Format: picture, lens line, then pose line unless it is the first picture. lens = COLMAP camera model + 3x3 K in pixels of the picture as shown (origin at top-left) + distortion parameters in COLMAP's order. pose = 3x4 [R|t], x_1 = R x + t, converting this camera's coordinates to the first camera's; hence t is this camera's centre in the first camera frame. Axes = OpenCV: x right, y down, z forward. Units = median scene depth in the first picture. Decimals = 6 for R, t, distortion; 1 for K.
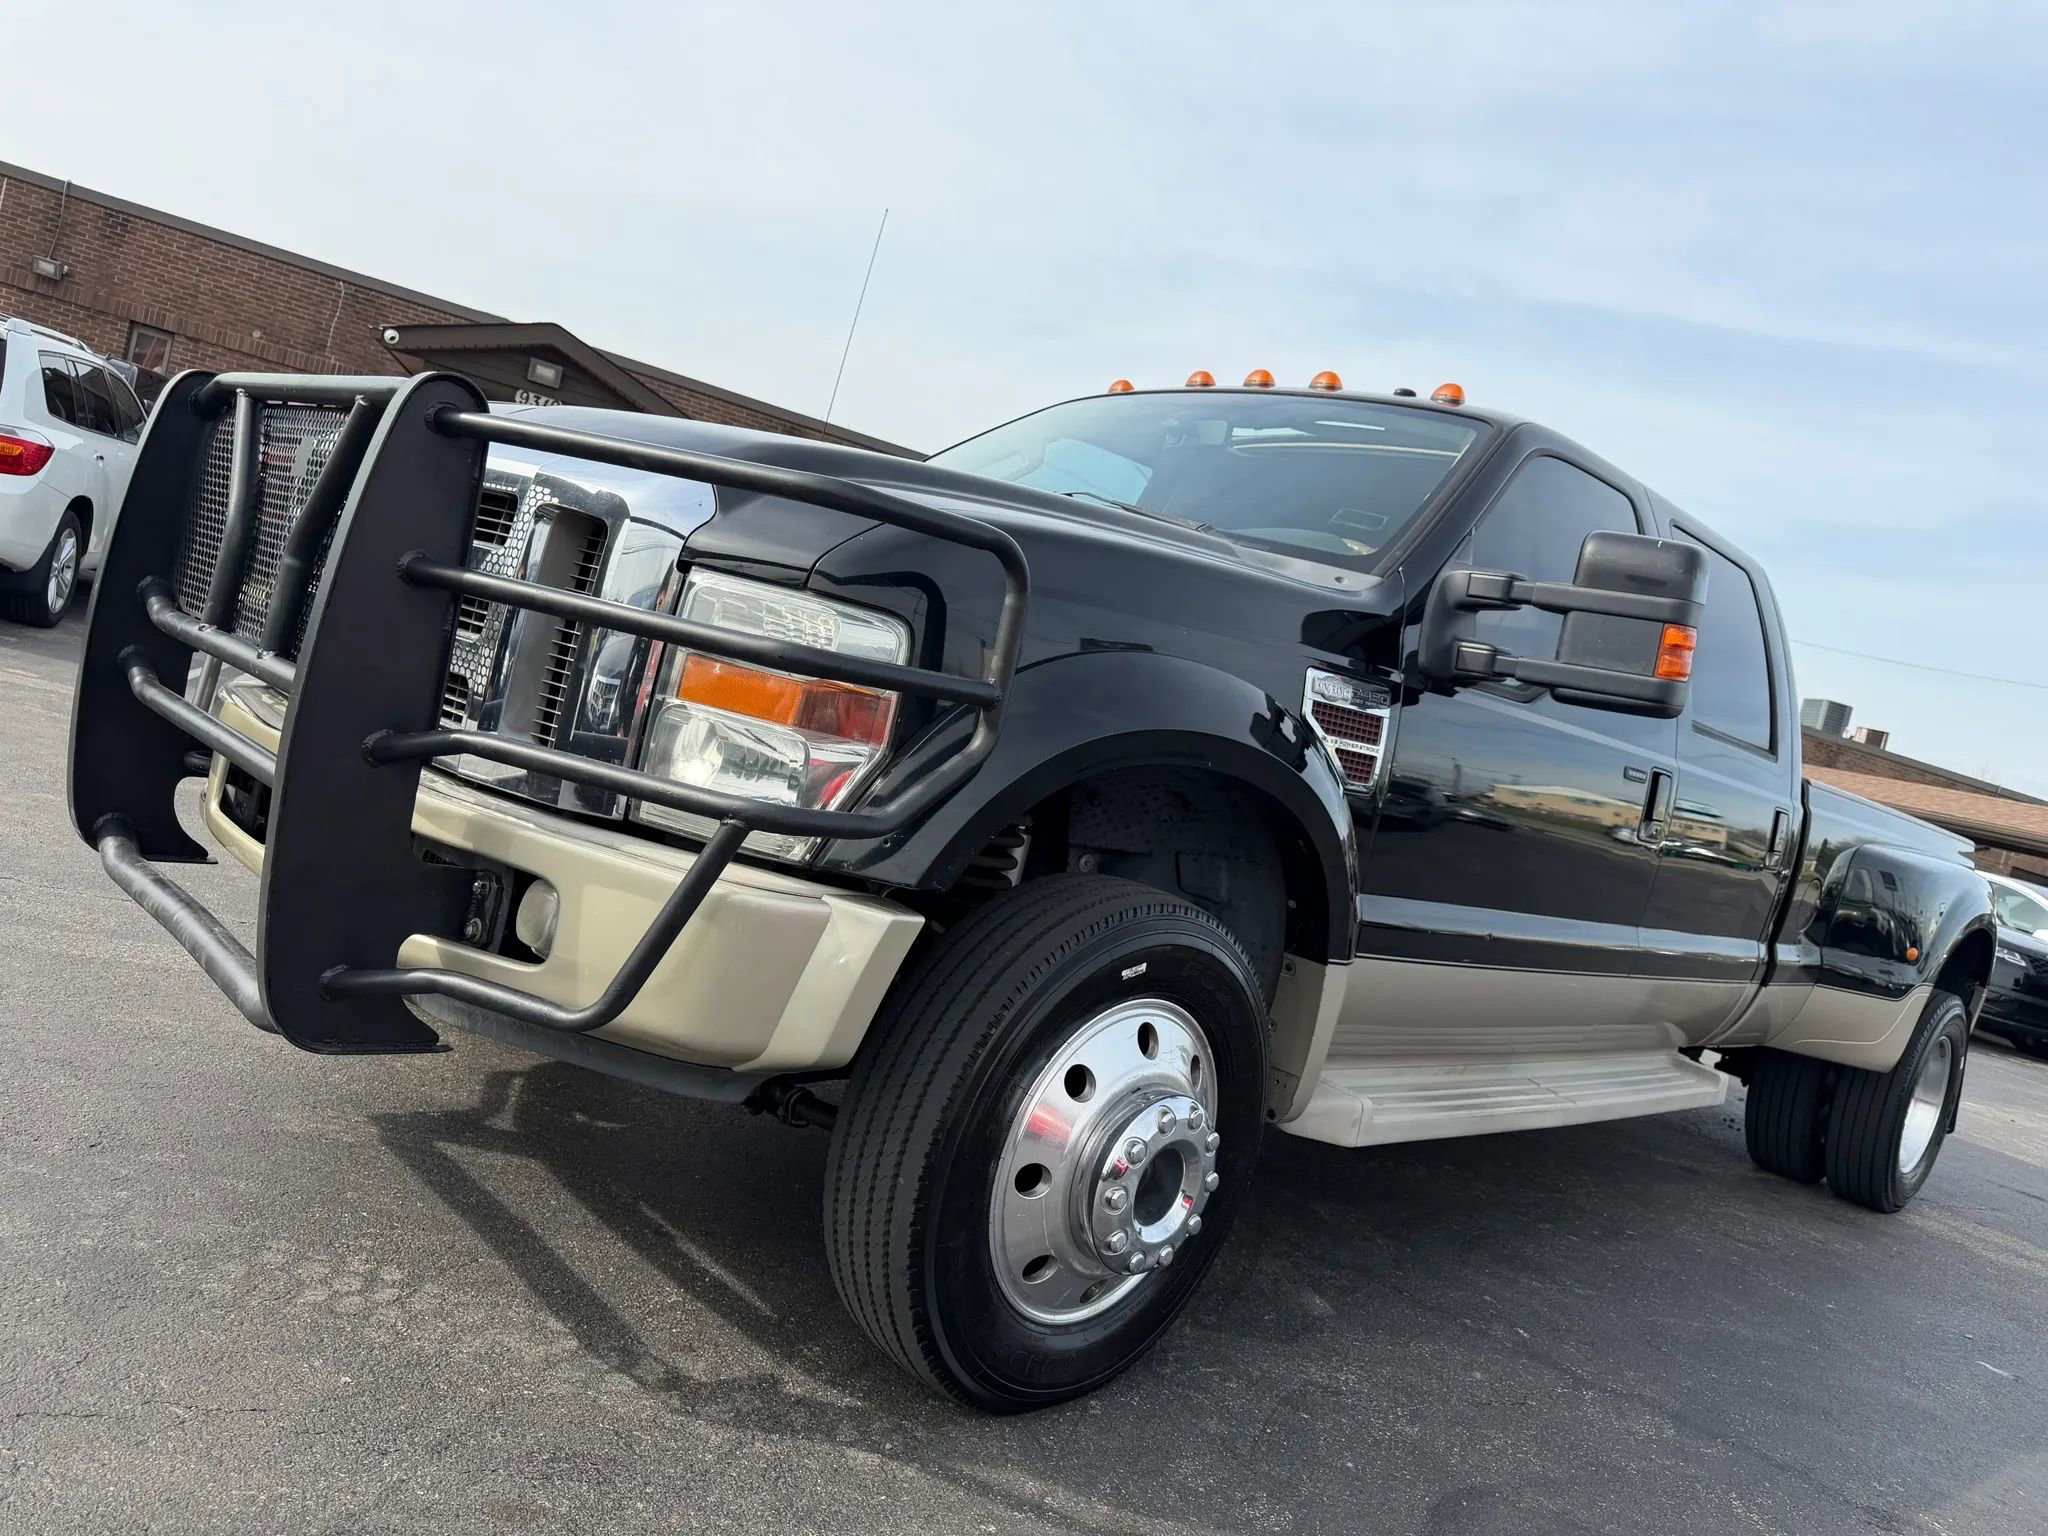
lens RADIAL K [[1495.7, 0, 1013.3], [0, 1495.7, 766.1], [0, 0, 1]] dist [0.016798, -0.024660]
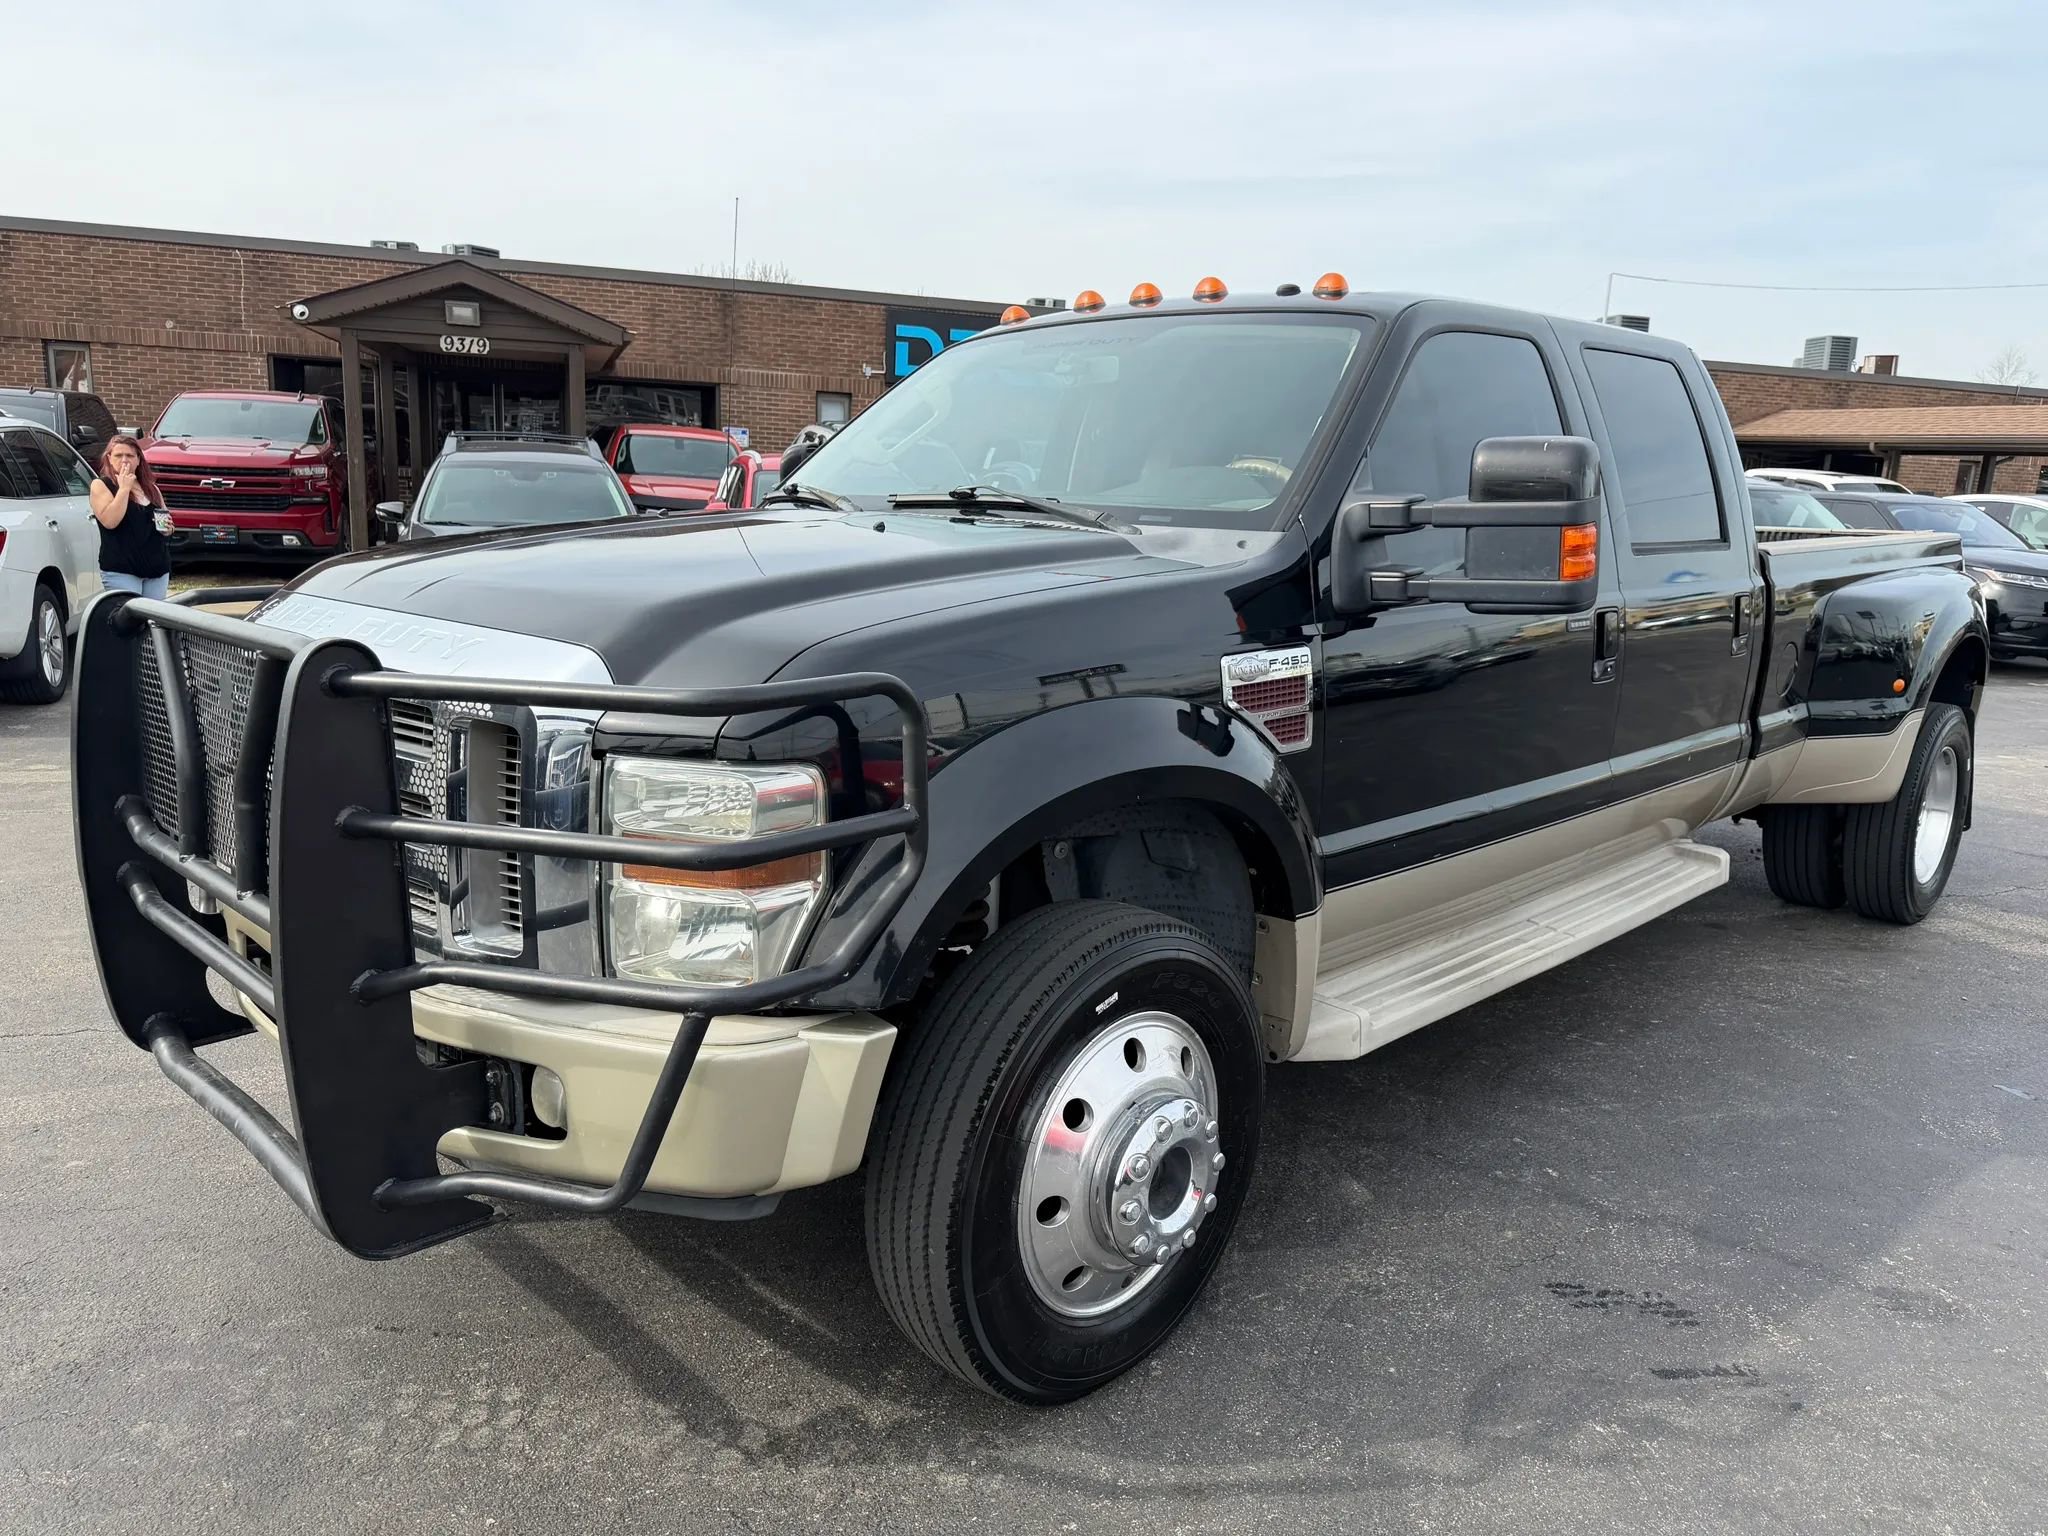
lens RADIAL K [[1490.2, 0, 1021.9], [0, 1490.2, 776.2], [0, 0, 1]] dist [0.034219, -0.048837]
pose [[0.977330, -0.208558, -0.036467, 0.089834], [0.211640, 0.967149, 0.140826, -0.175167], [0.005899, -0.145352, 0.989362, -0.034619]]
